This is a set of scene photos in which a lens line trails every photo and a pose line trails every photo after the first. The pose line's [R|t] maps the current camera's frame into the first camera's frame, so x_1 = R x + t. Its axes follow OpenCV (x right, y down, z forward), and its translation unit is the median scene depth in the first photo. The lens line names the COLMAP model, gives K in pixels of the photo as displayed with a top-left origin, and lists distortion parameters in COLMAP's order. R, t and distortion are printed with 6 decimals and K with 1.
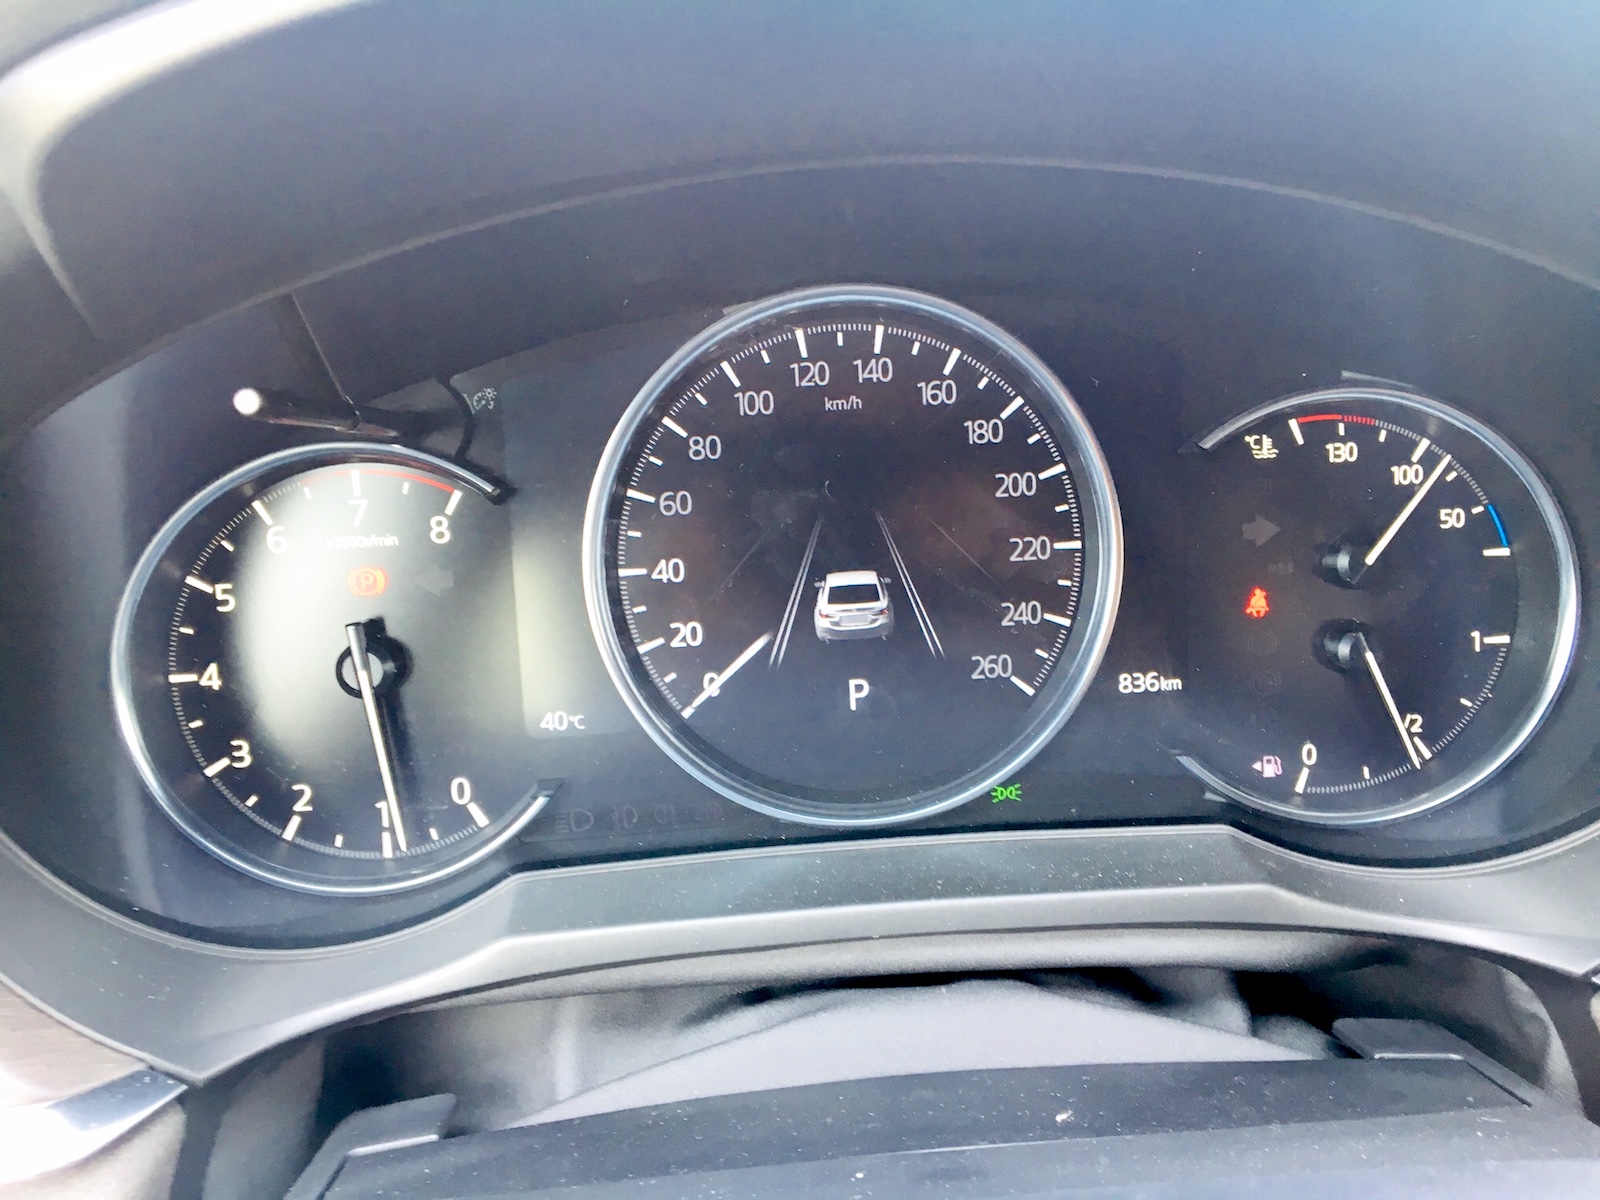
lens RADIAL K [[1345.3, 0, 814.6], [0, 1345.3, 604.4], [0, 0, 1]] dist [0.074461, -0.099268]
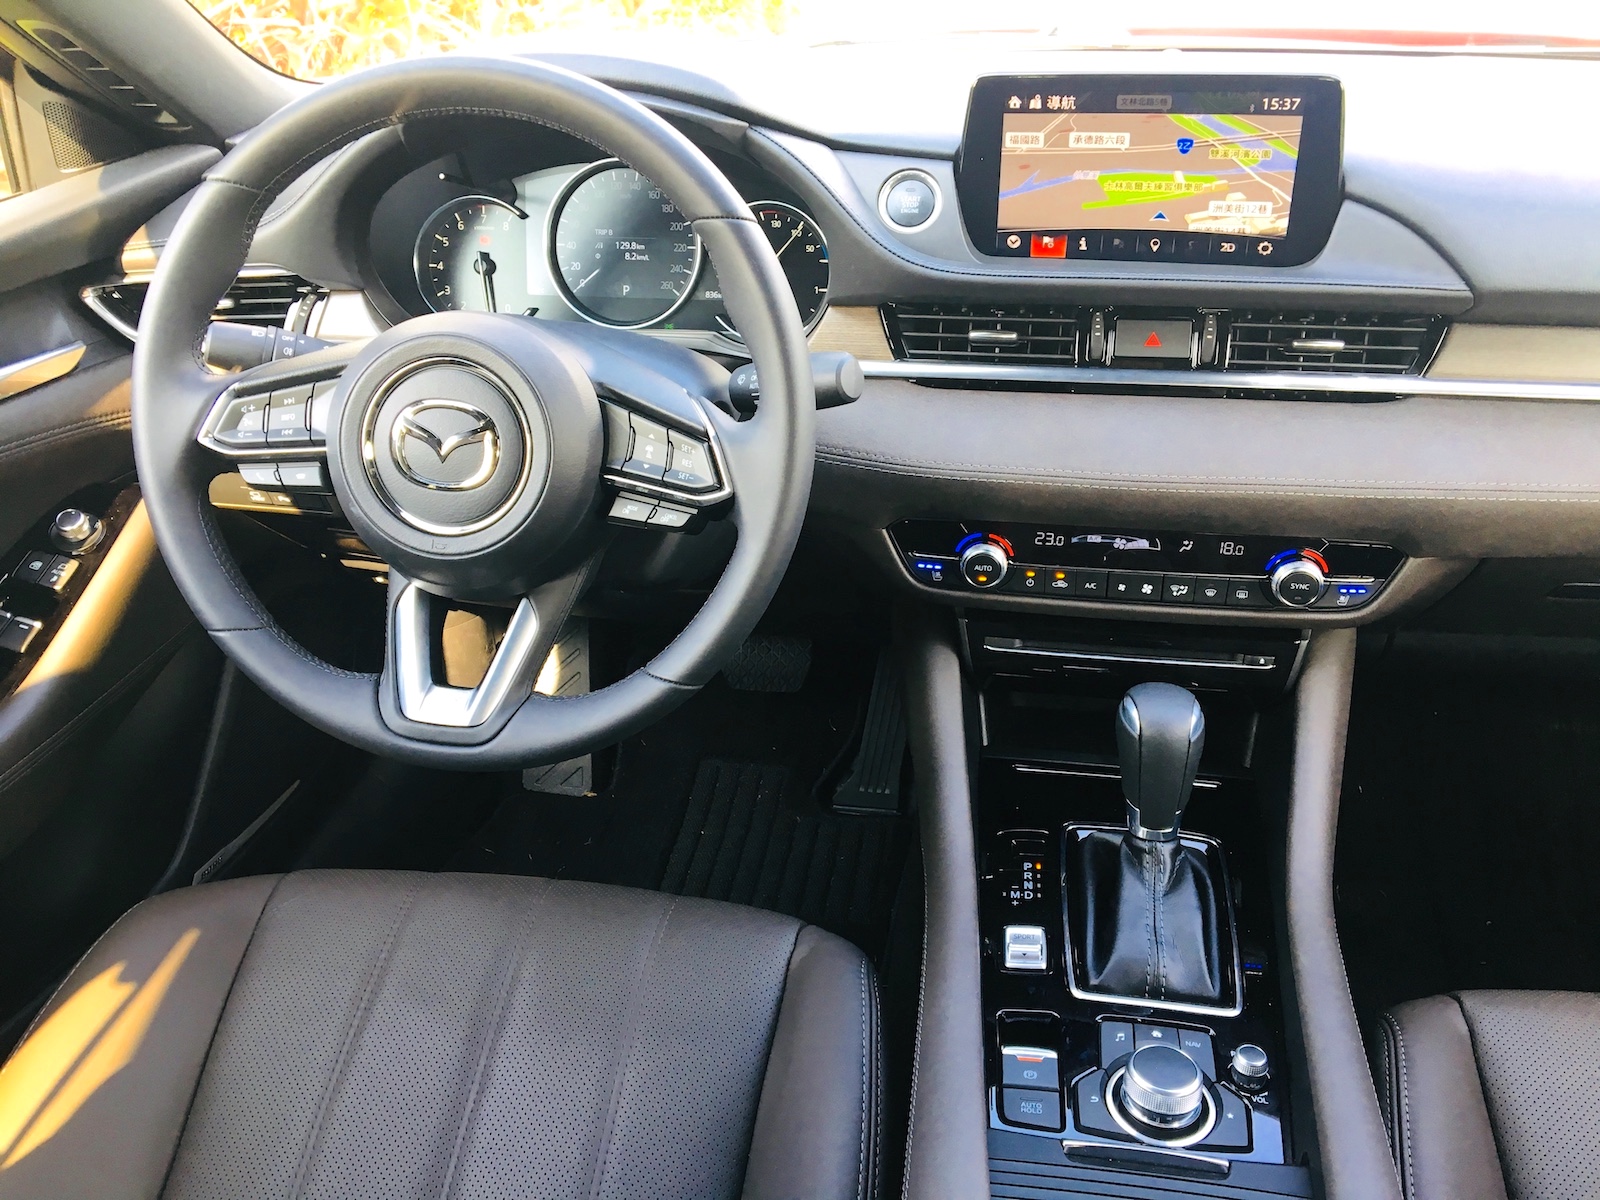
lens RADIAL K [[1345.3, 0, 800.7], [0, 1345.3, 604.8], [0, 0, 1]] dist [0.074461, -0.099268]
pose [[0.973571, 0.123242, -0.192279, 1.167385], [-0.097545, 0.985638, 0.137848, 0.325971], [0.206506, -0.115449, 0.971610, -2.167760]]
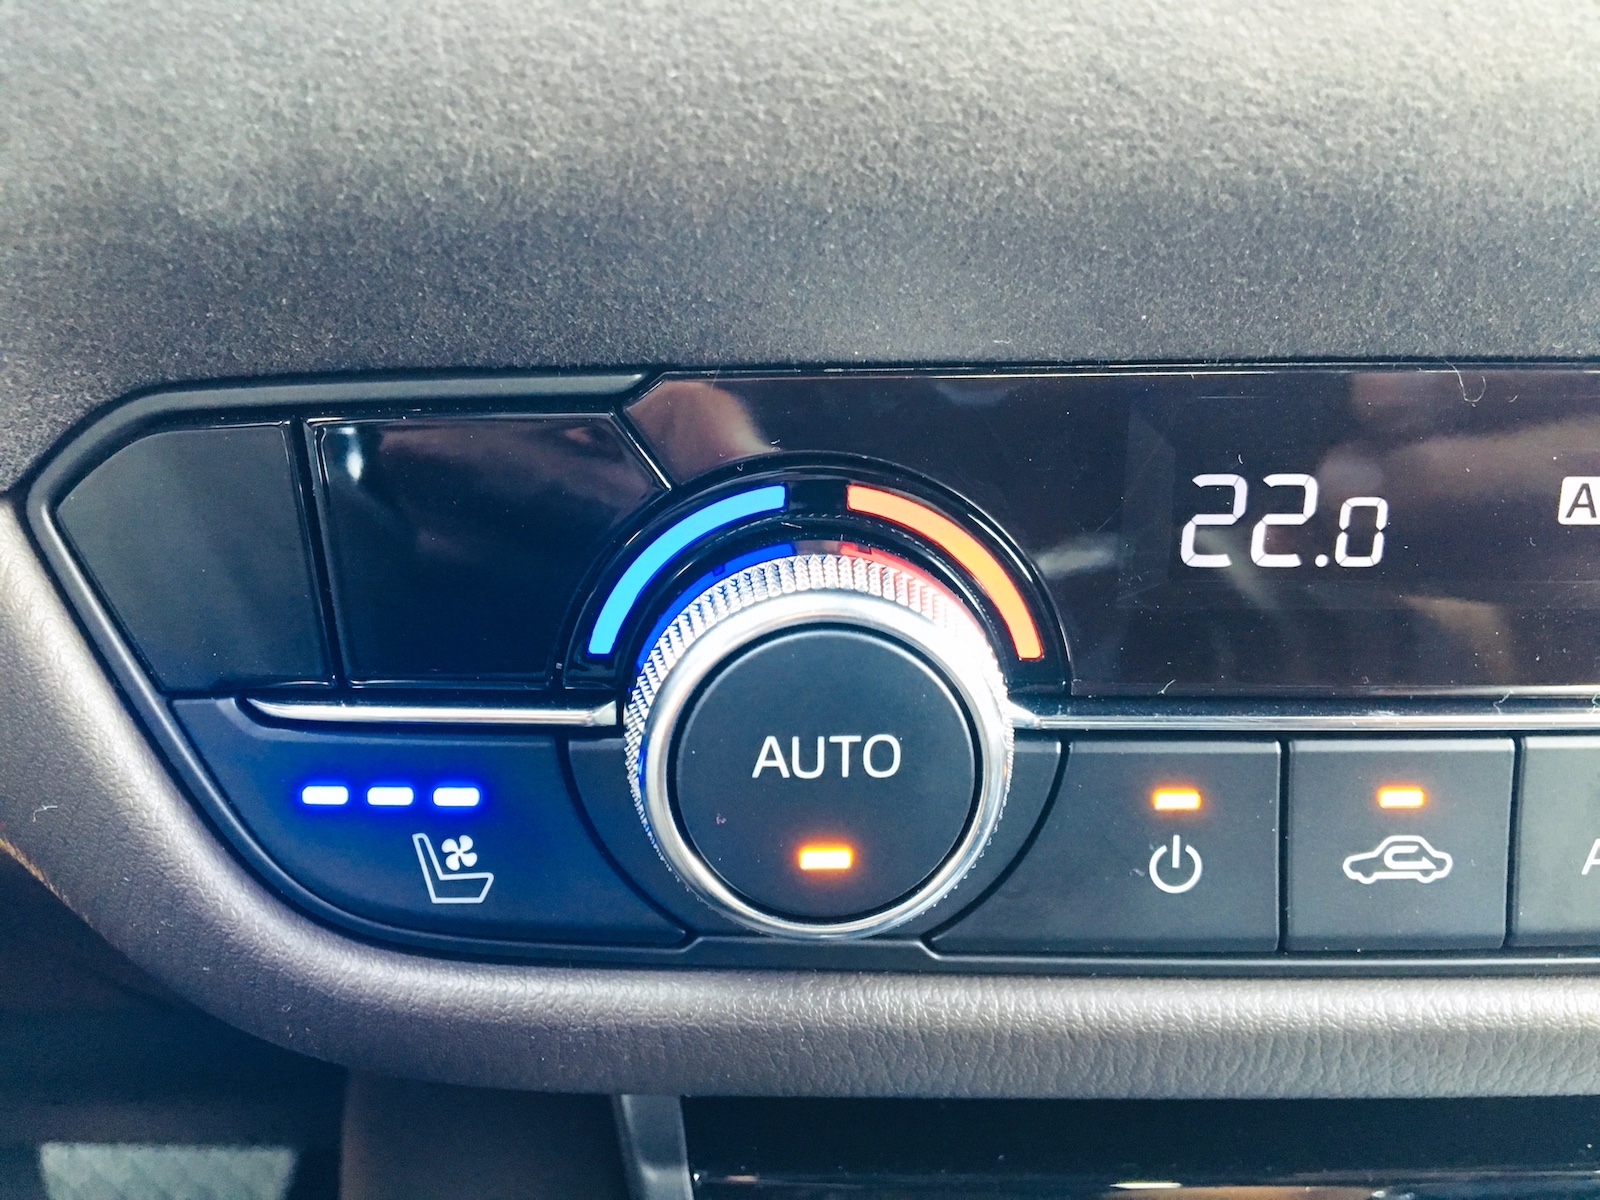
lens RADIAL K [[1345.3, 0, 809.1], [0, 1345.3, 597.8], [0, 0, 1]] dist [0.074461, -0.099268]
pose [[0.998916, 0.046536, -0.001127, 0.978554], [-0.046346, 0.991992, -0.117491, 0.606470], [-0.004350, 0.117416, 0.993073, 0.385506]]
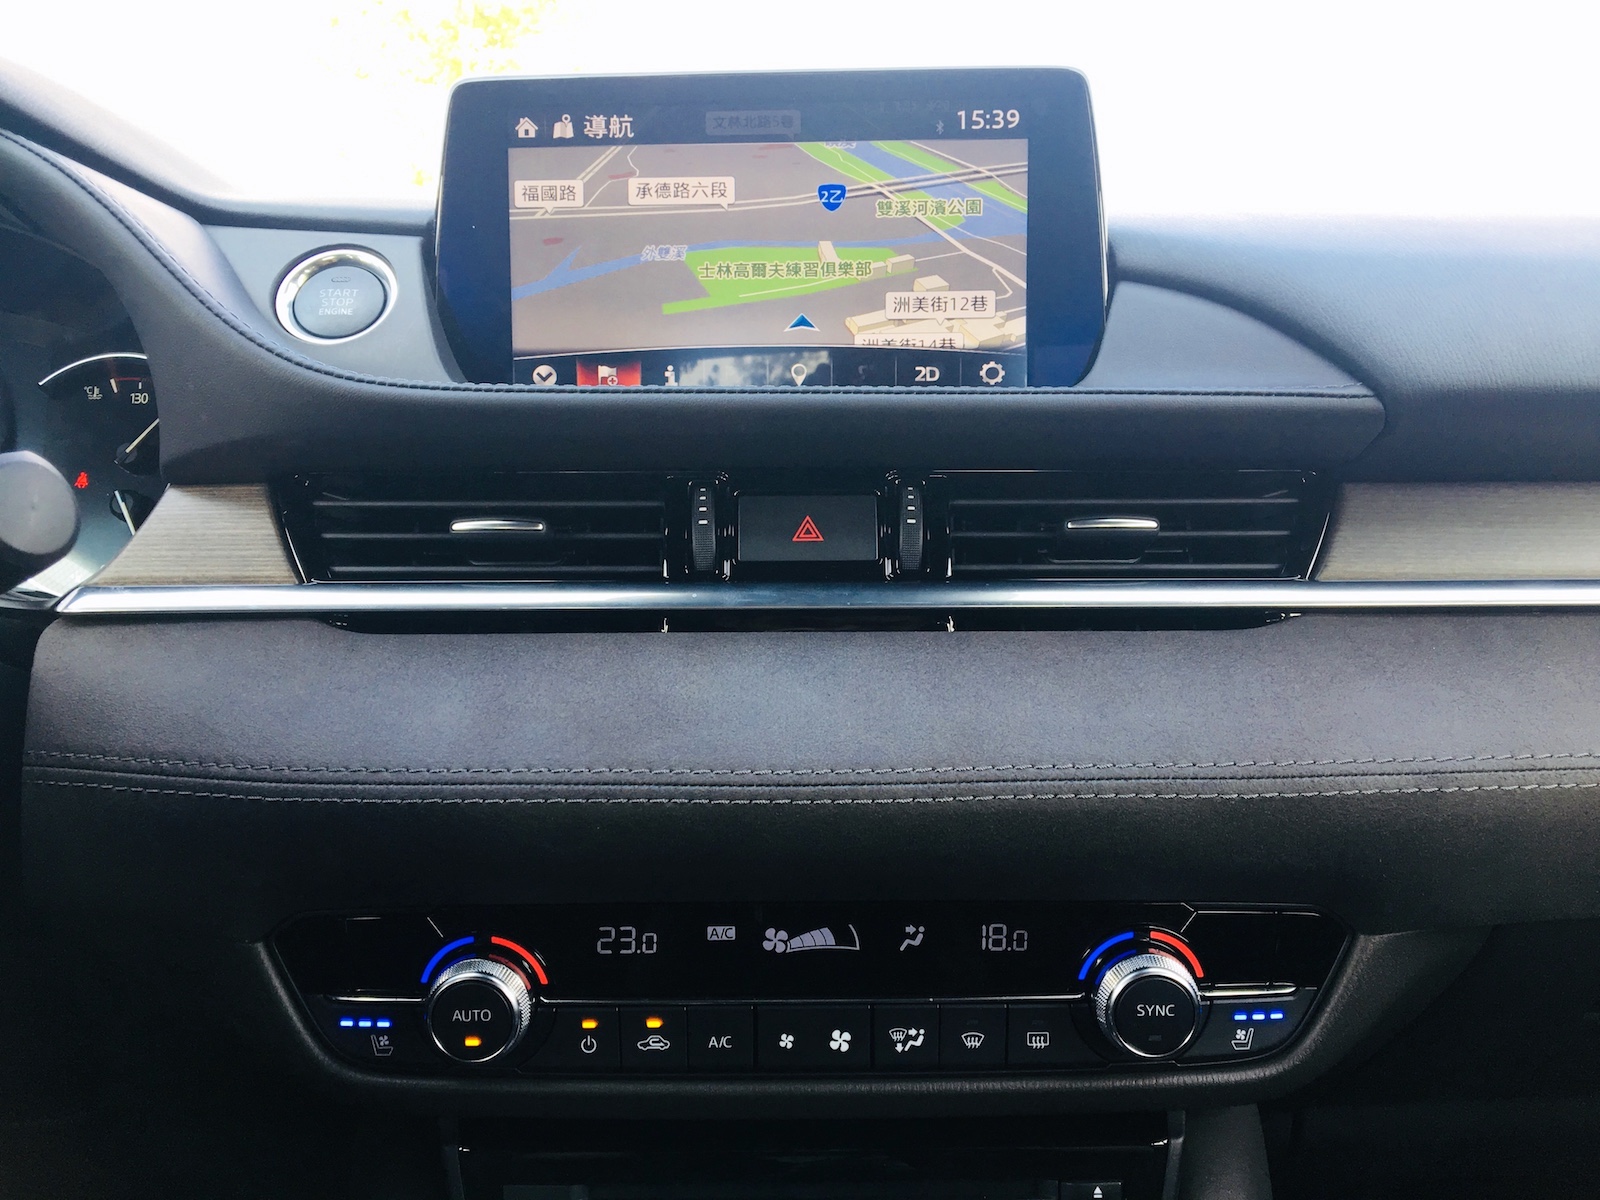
lens RADIAL K [[1345.3, 0, 808.6], [0, 1345.3, 600.3], [0, 0, 1]] dist [0.074461, -0.099268]
pose [[0.998354, 0.040277, -0.040841, 1.333372], [-0.049012, 0.968889, -0.242594, 0.522899], [0.029800, 0.244196, 0.969268, -0.605652]]
